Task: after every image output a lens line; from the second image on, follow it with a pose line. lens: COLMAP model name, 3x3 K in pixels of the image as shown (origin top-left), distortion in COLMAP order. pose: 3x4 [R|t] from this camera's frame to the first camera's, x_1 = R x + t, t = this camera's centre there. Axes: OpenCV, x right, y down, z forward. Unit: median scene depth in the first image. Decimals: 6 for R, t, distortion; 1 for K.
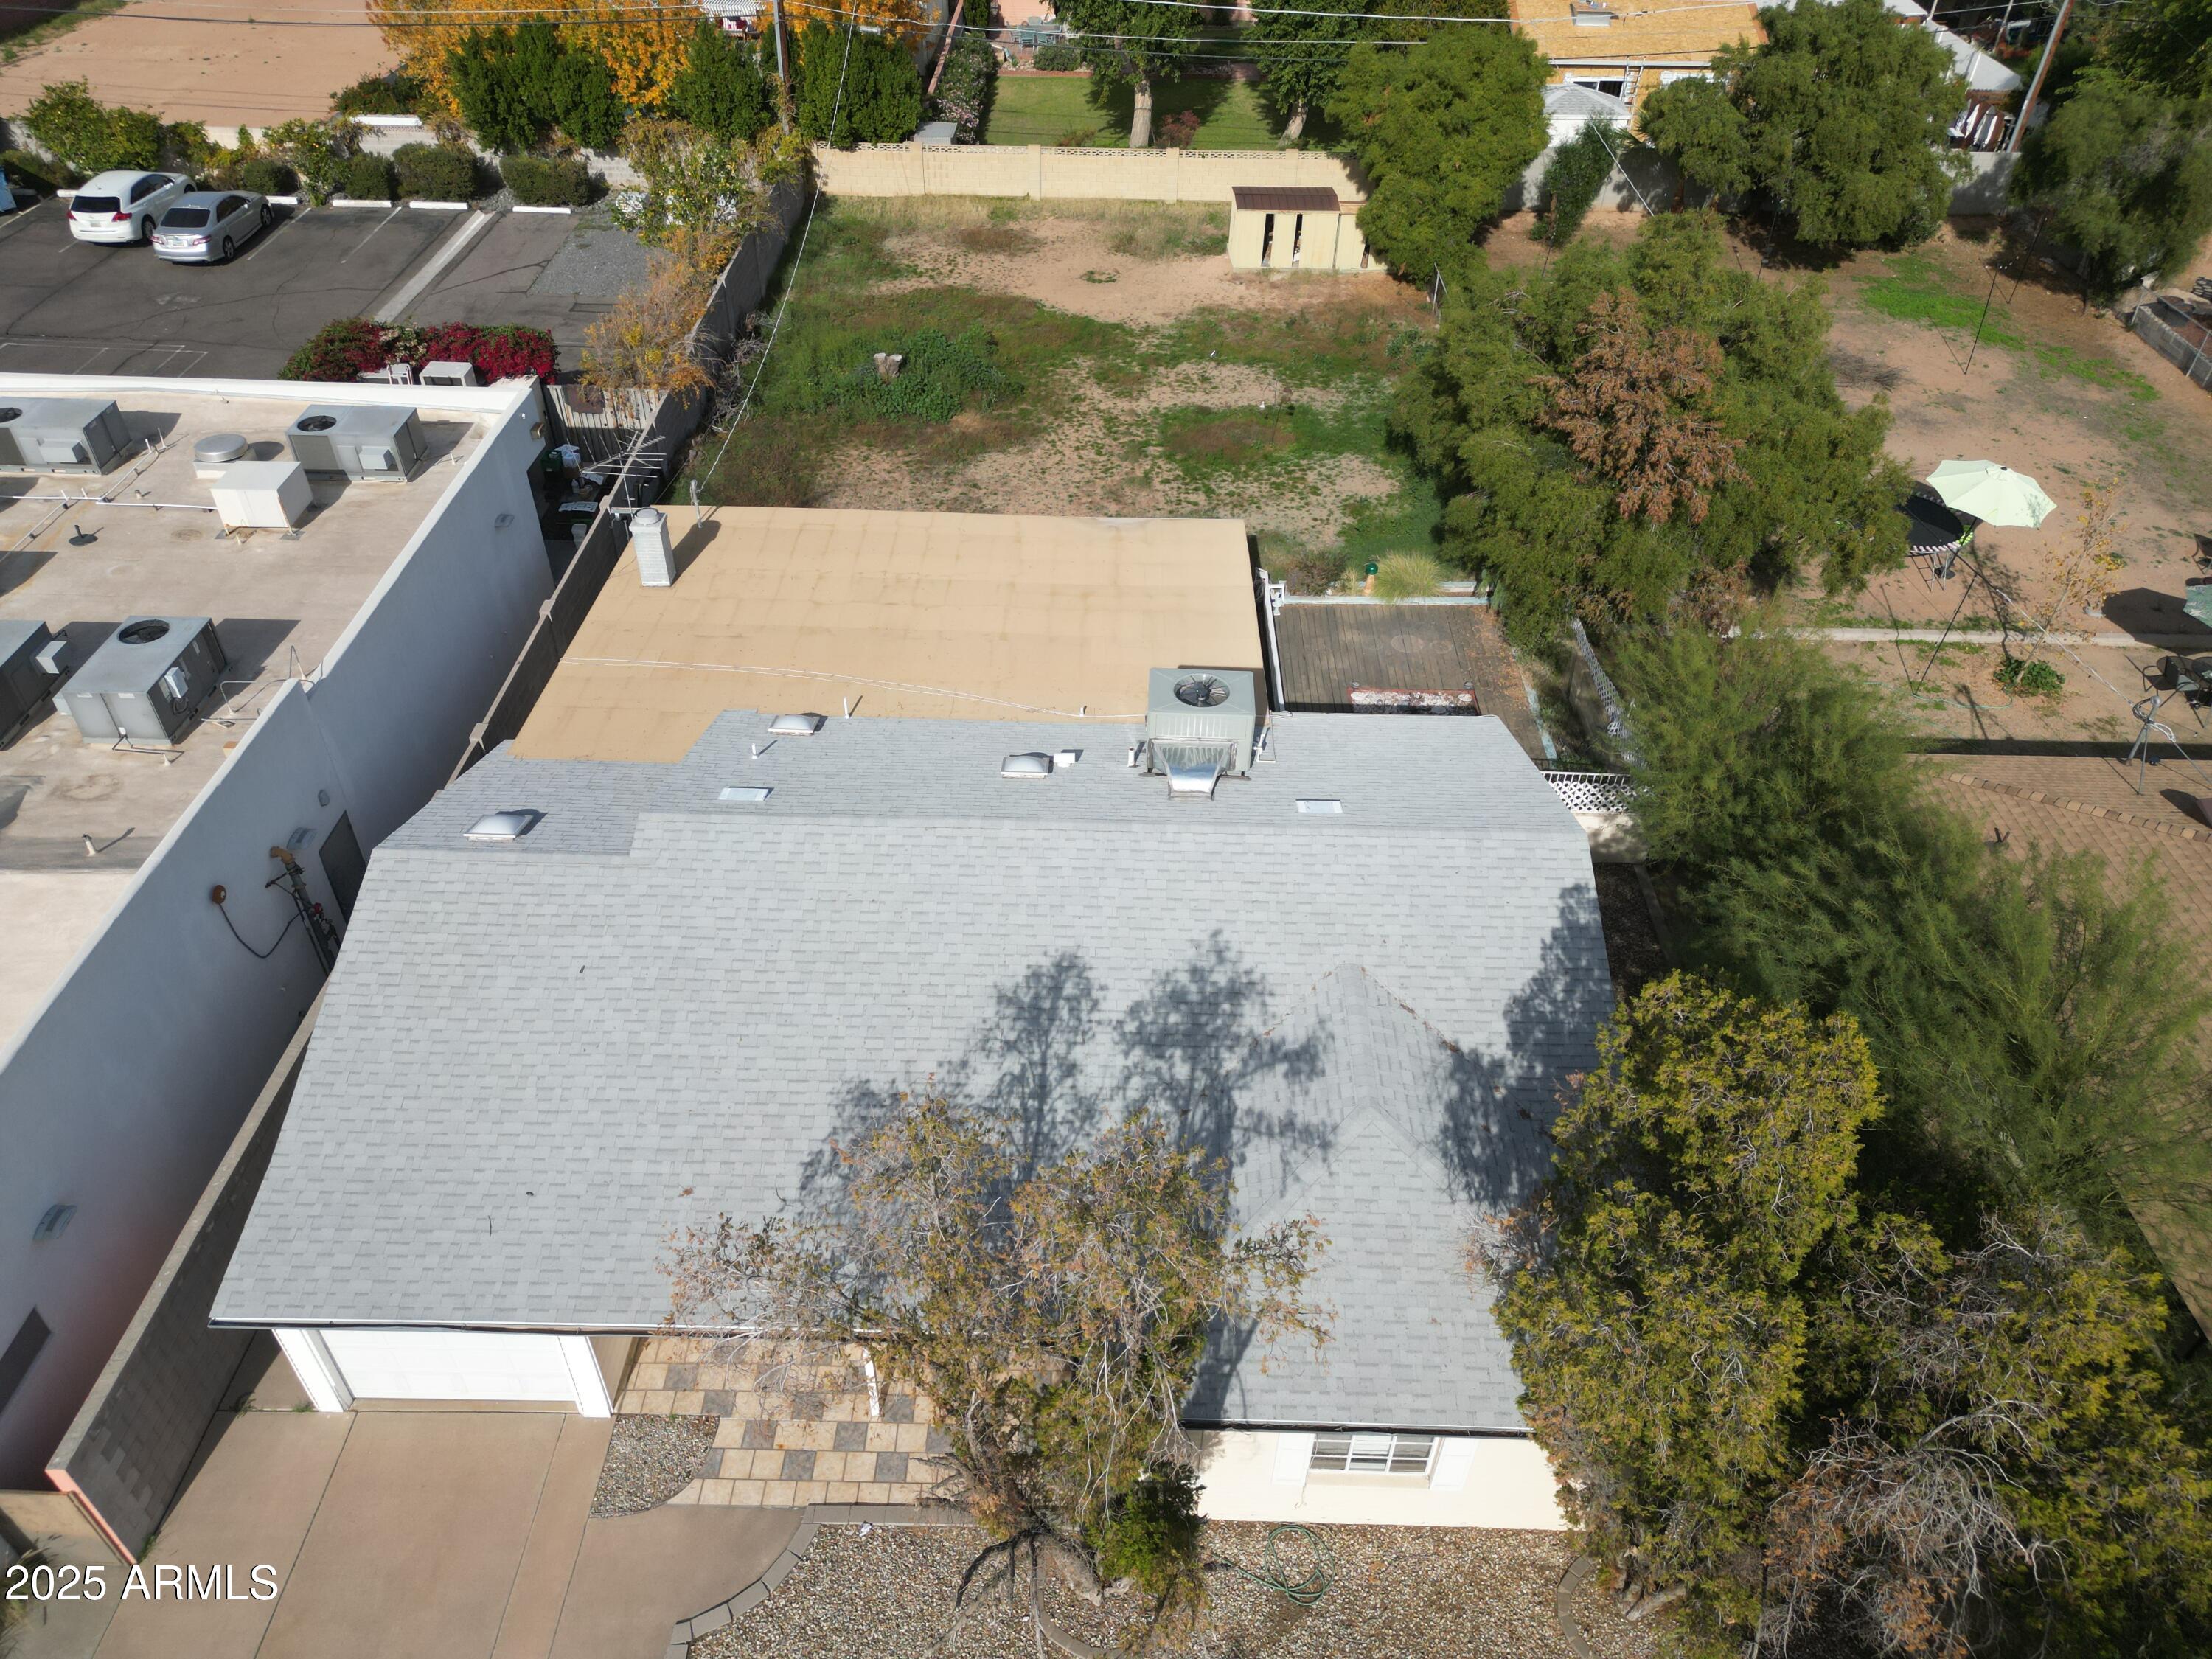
lens RADIAL K [[1550.9, 0, 1098.4], [0, 1550.9, 827.6], [0, 0, 1]] dist [0.071865, -0.066356]
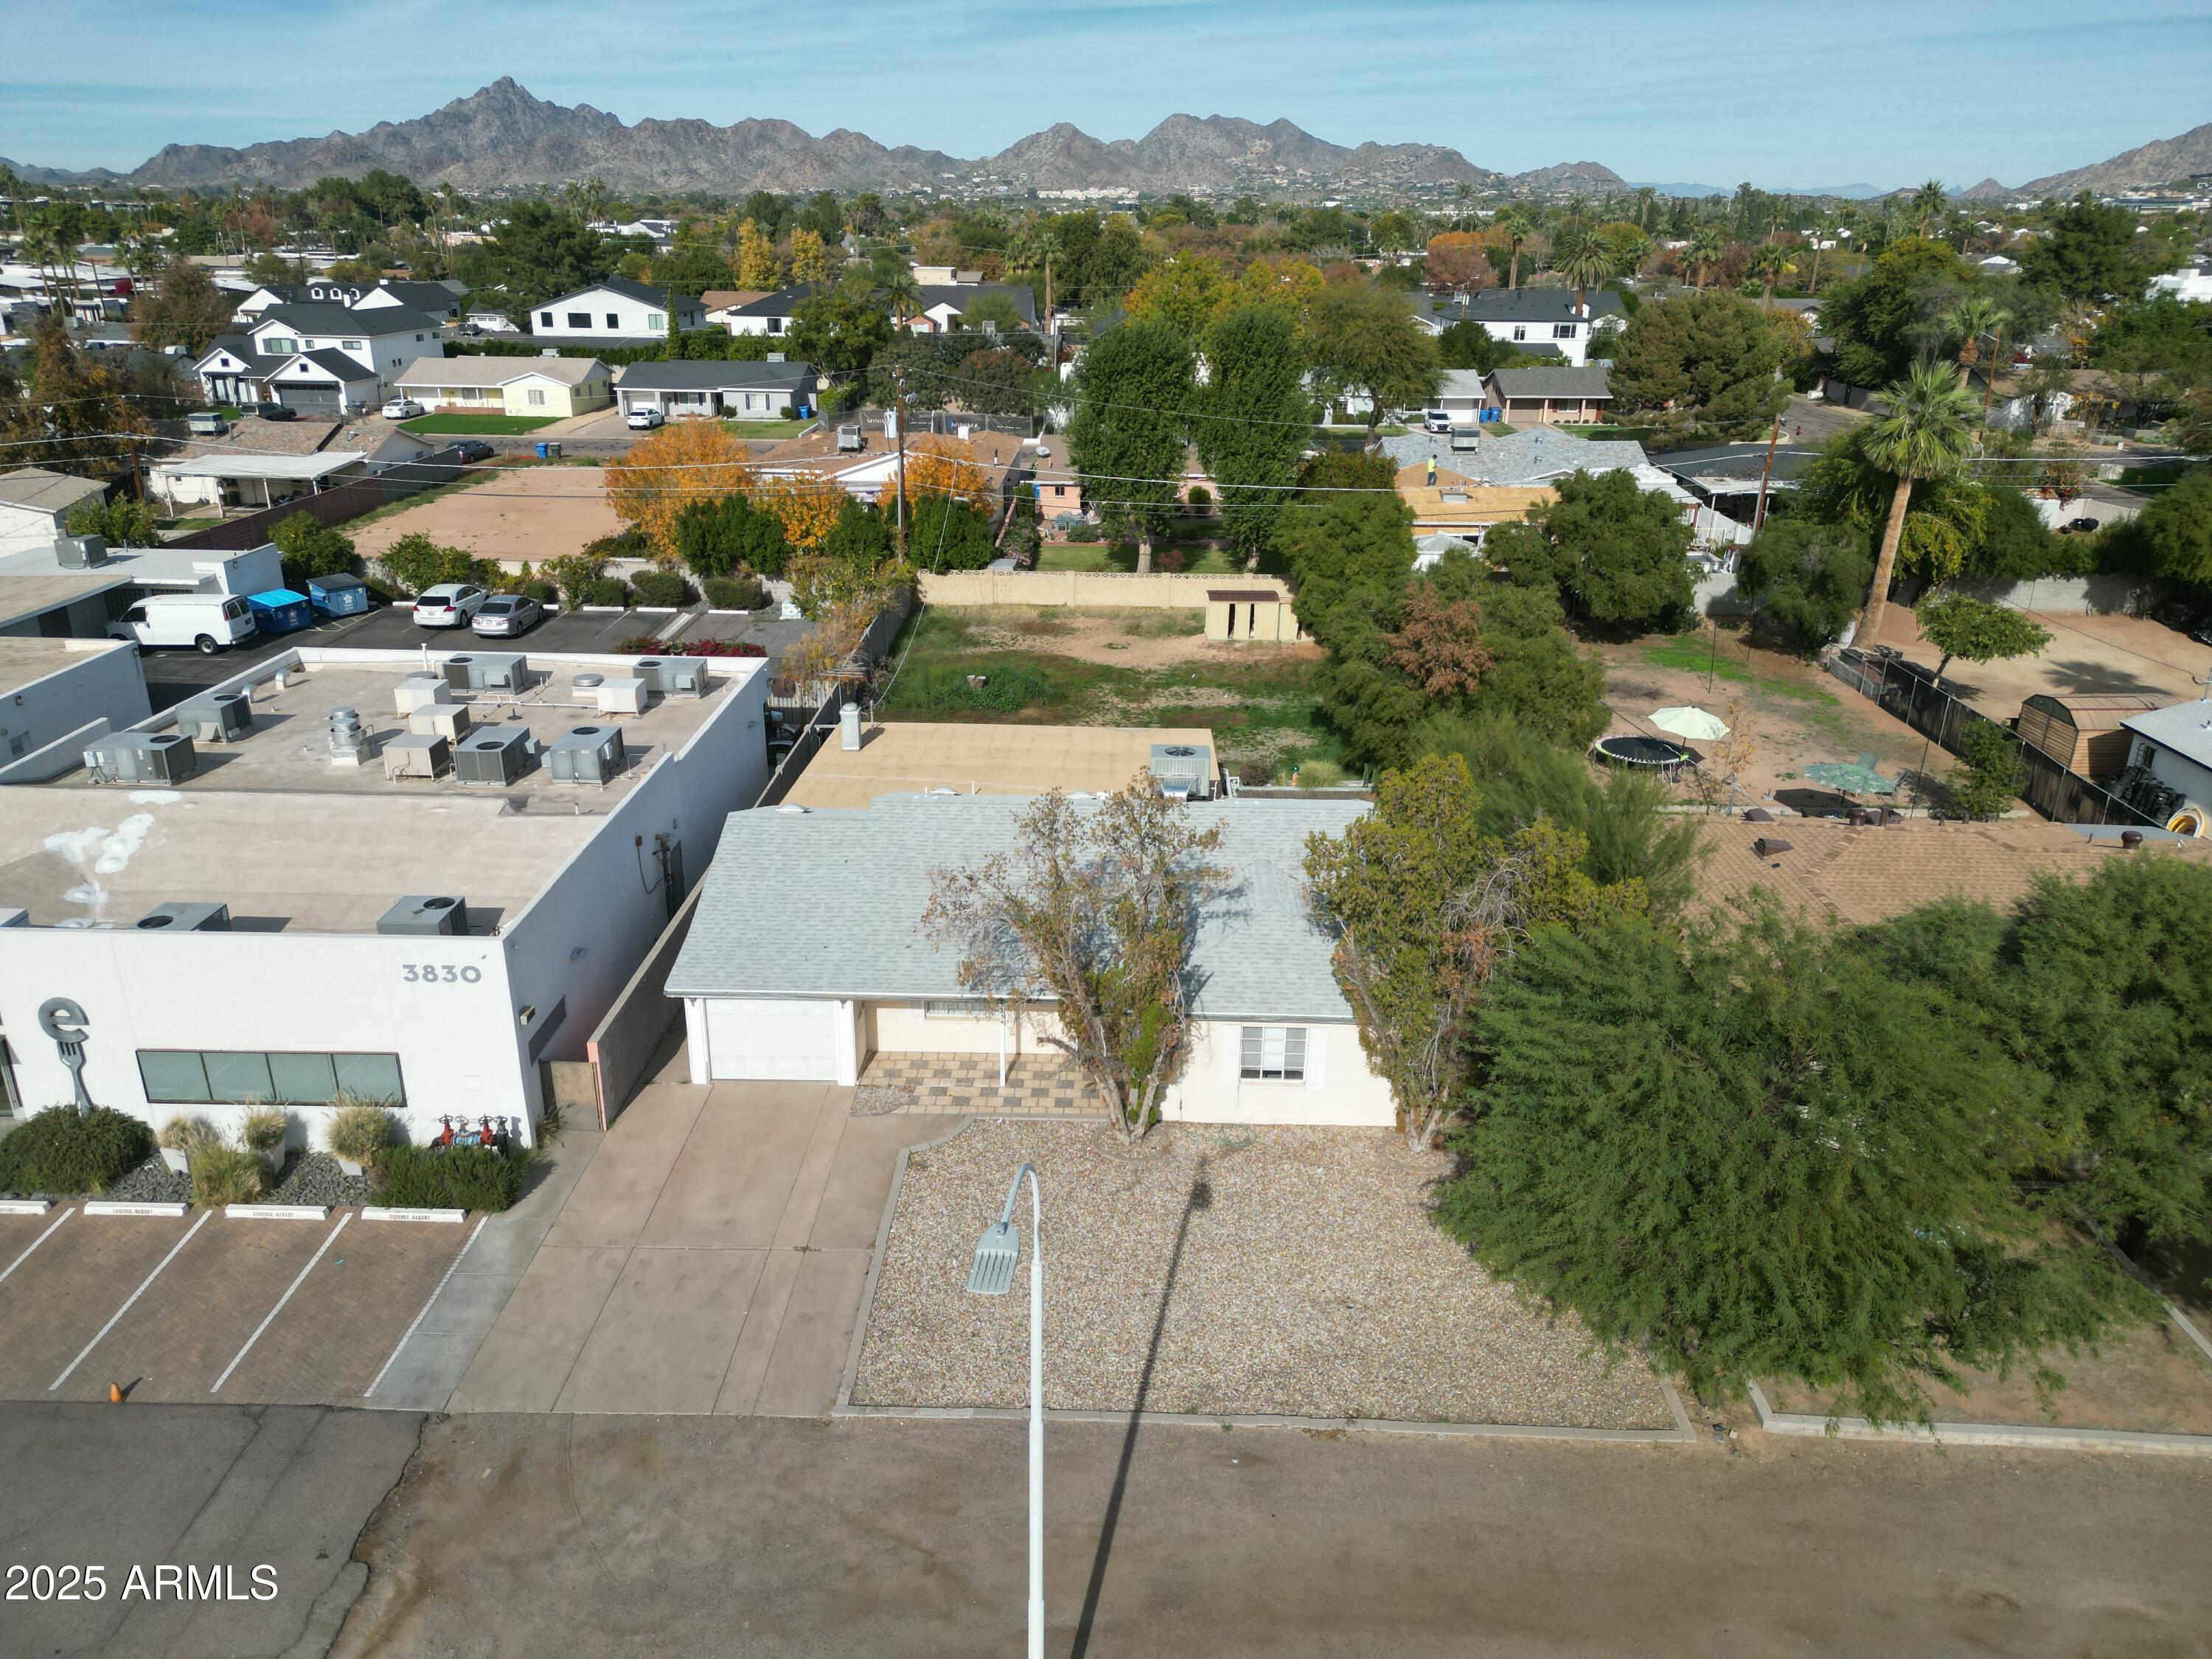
lens RADIAL K [[1550.9, 0, 1095.6], [0, 1550.9, 826.6], [0, 0, 1]] dist [0.071865, -0.066356]
pose [[0.999977, -0.001149, -0.006699, -0.011696], [-0.001018, 0.949152, -0.314818, 0.333553], [0.006720, 0.314817, 0.949128, -0.398246]]
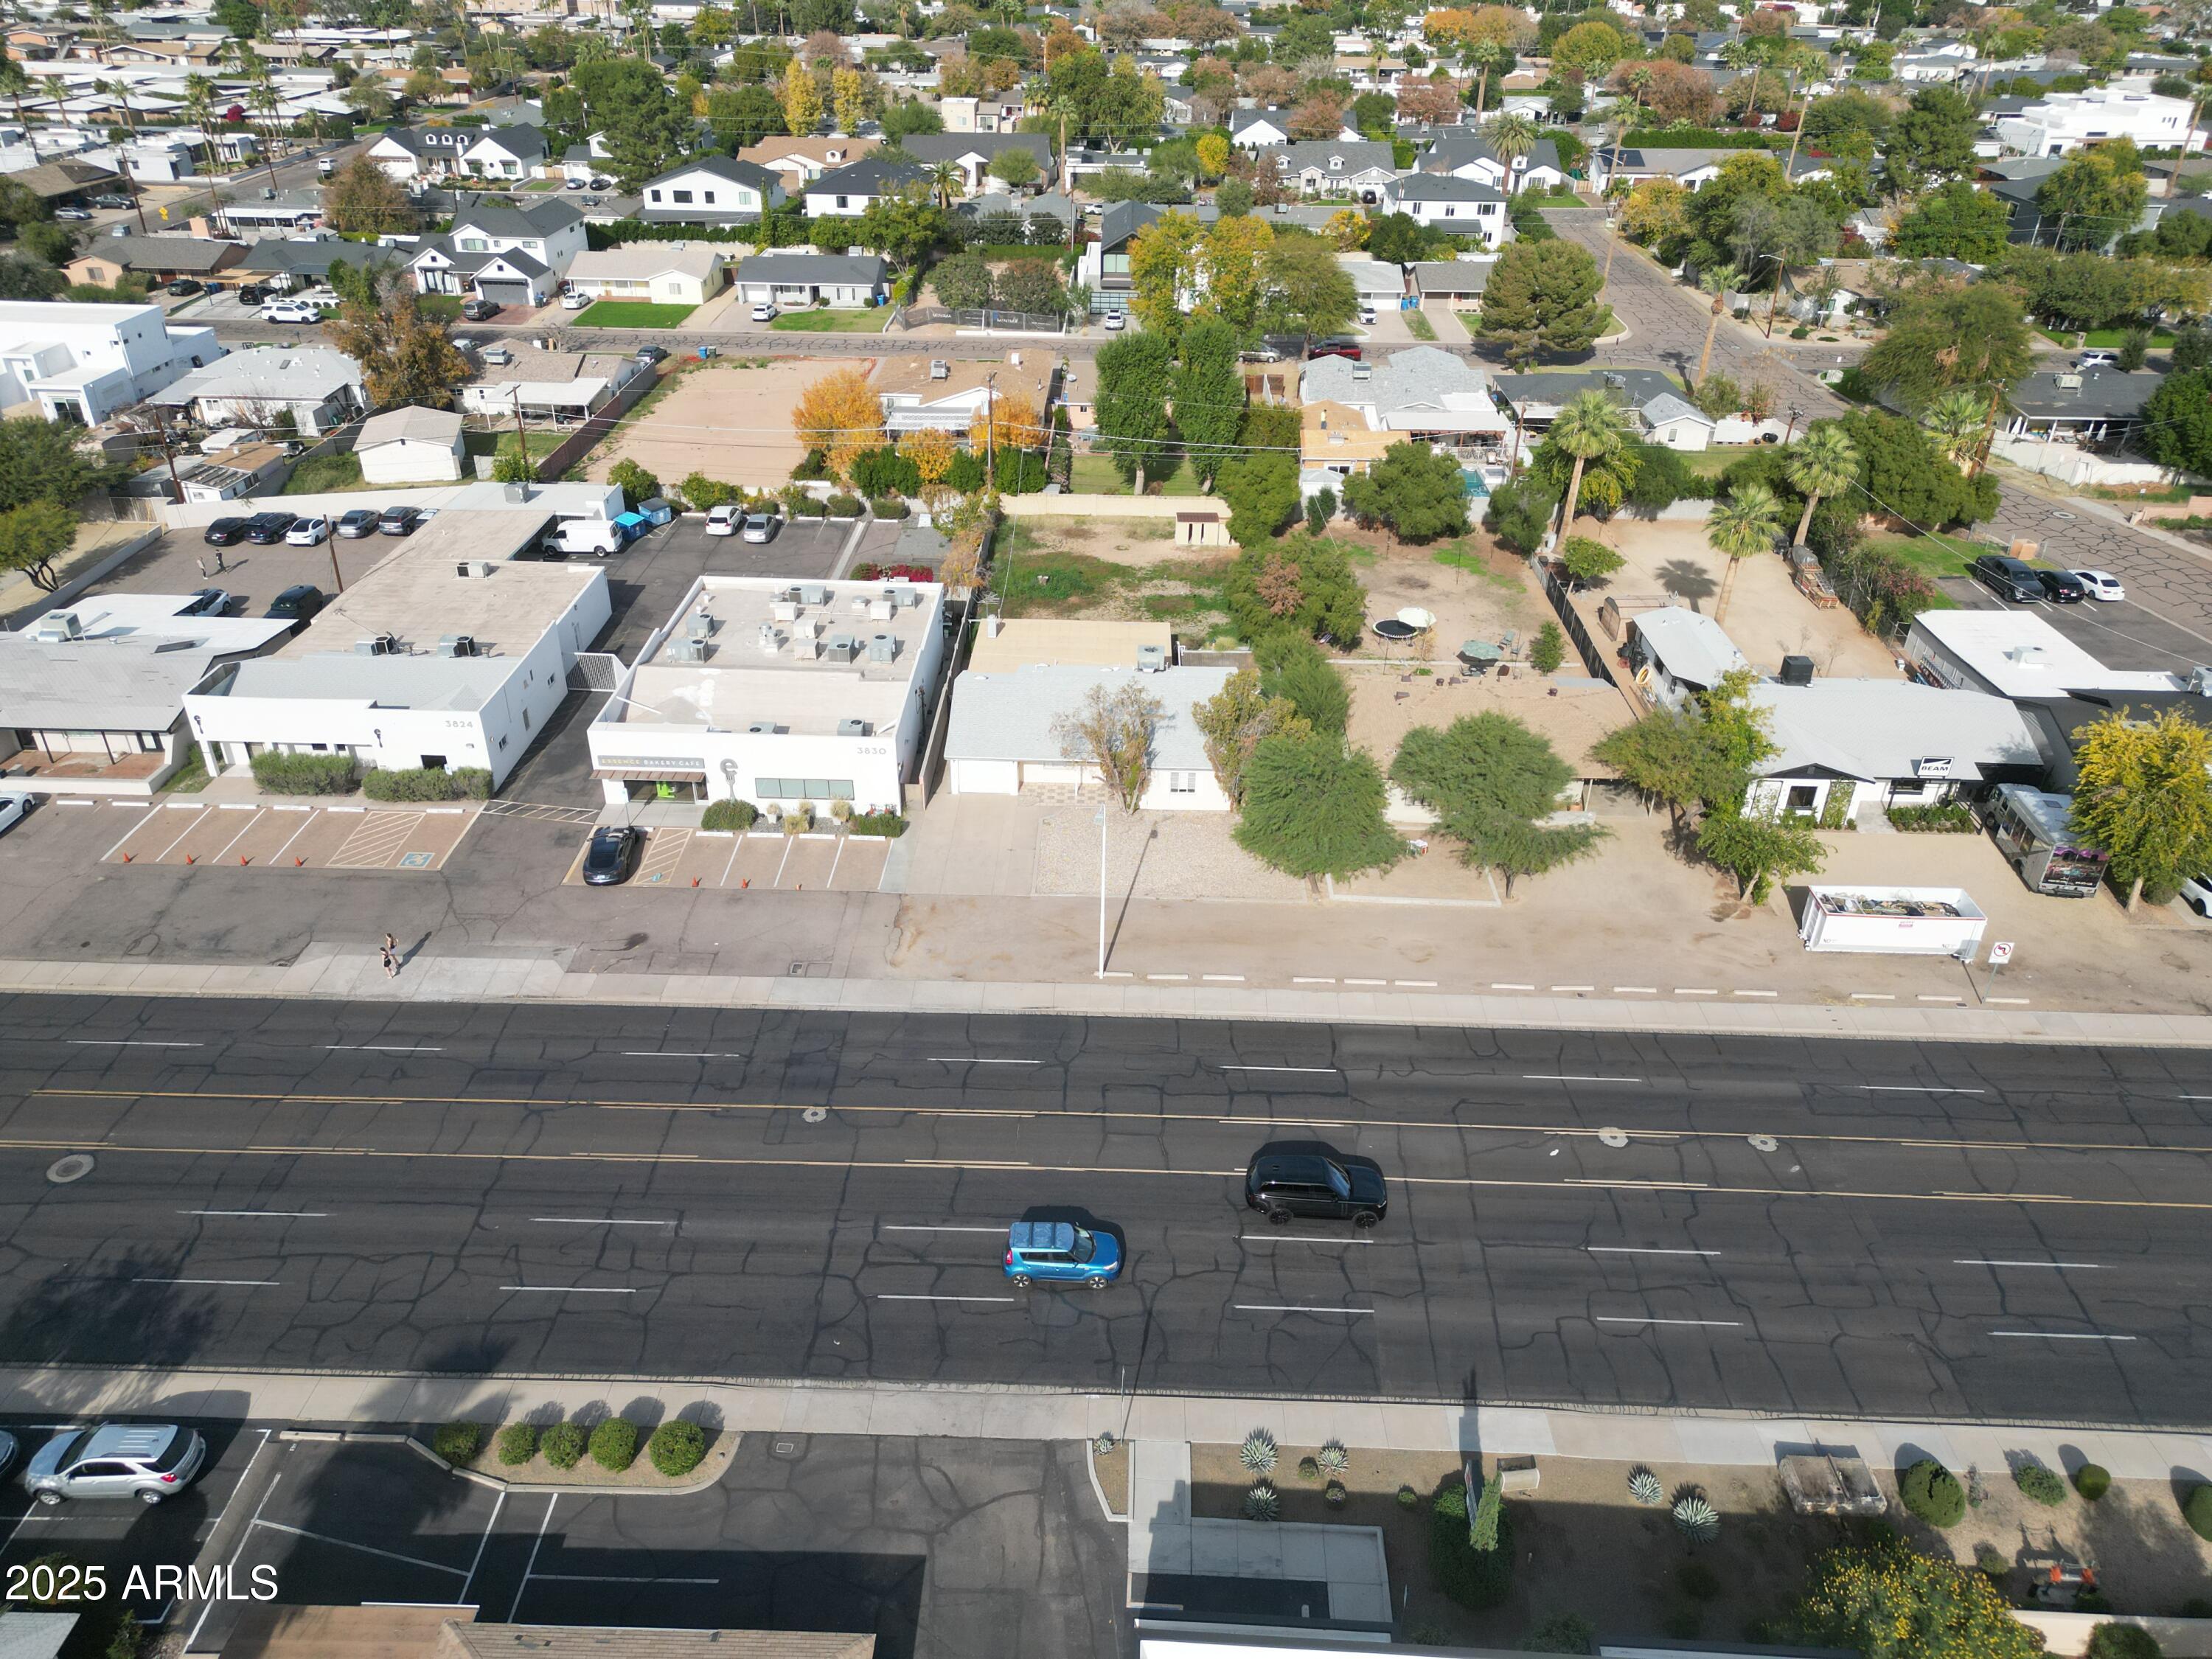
lens RADIAL K [[1550.9, 0, 1098.6], [0, 1550.9, 831.4], [0, 0, 1]] dist [0.071865, -0.066356]
pose [[0.999985, 0.002080, -0.005161, -0.028338], [-0.002852, 0.987994, -0.154465, 0.591389], [0.004778, 0.154477, 0.987985, -1.706660]]
